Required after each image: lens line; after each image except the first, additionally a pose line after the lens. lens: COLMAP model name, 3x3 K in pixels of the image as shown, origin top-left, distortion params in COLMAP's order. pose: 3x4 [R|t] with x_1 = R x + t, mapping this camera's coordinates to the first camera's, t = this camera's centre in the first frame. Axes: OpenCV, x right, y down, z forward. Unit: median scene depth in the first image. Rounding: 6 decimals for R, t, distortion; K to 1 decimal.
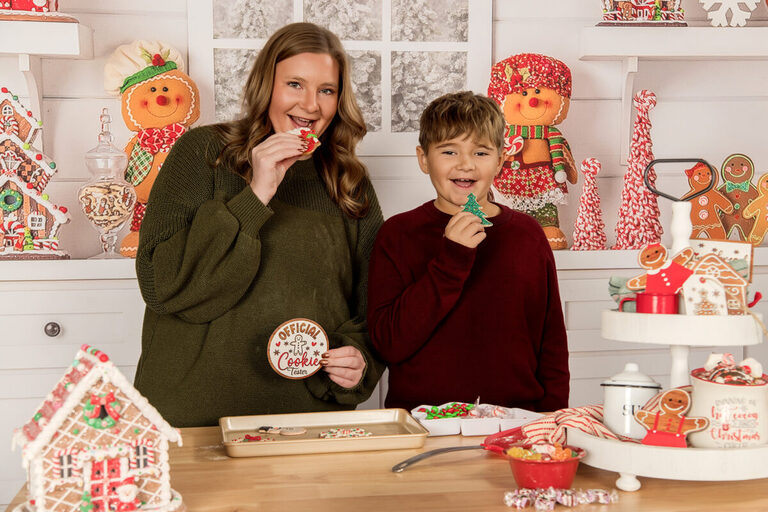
lens RADIAL K [[1097.7, 0, 384.9], [0, 1097.7, 264.3], [0, 0, 1]] dist [0.025510, 0.379205]
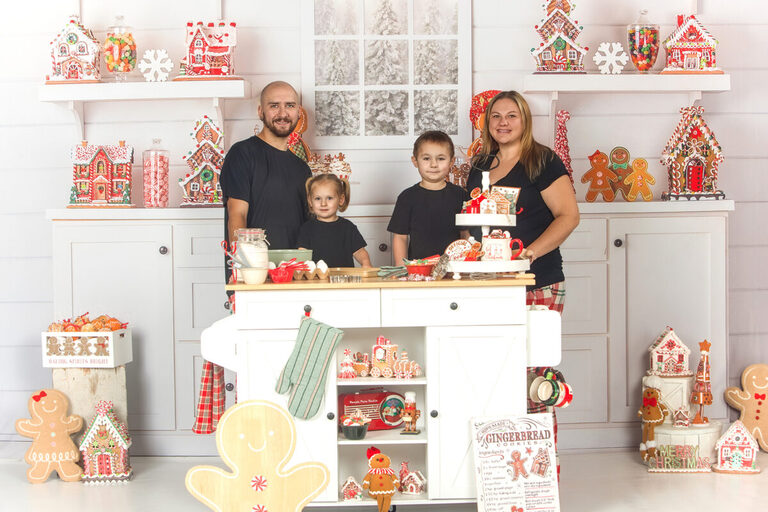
lens RADIAL K [[1516.8, 0, 384.0], [0, 1516.8, 256.0], [0, 0, 1]] dist [-0.290456, 0.162086]
pose [[0.990303, 0.002705, -0.138899, 0.303818], [-0.004647, 0.999896, -0.013659, 0.109345], [0.138847, 0.014172, 0.990212, -1.447432]]
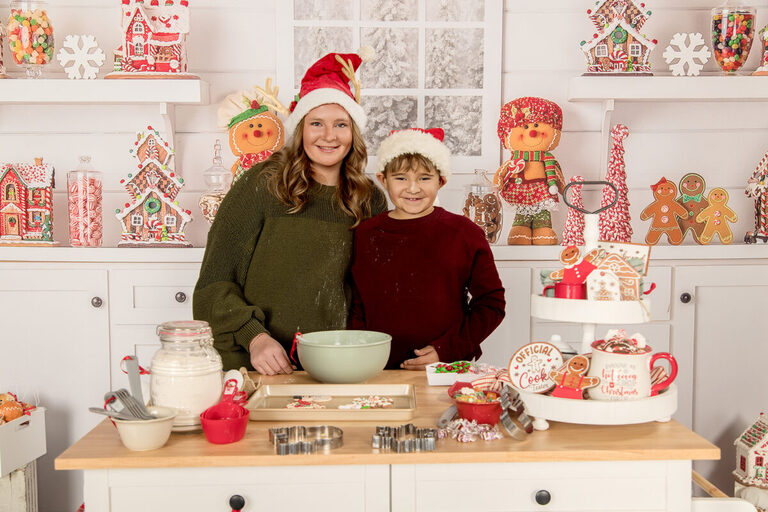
lens RADIAL K [[818.3, 0, 383.2], [0, 818.3, 264.9], [0, 0, 1]] dist [-0.044123, 0.188822]
pose [[0.992450, 0.016079, -0.121595, 0.081744], [-0.013659, 0.999692, 0.020713, -0.007334], [0.121891, -0.018895, 0.992364, -0.002486]]
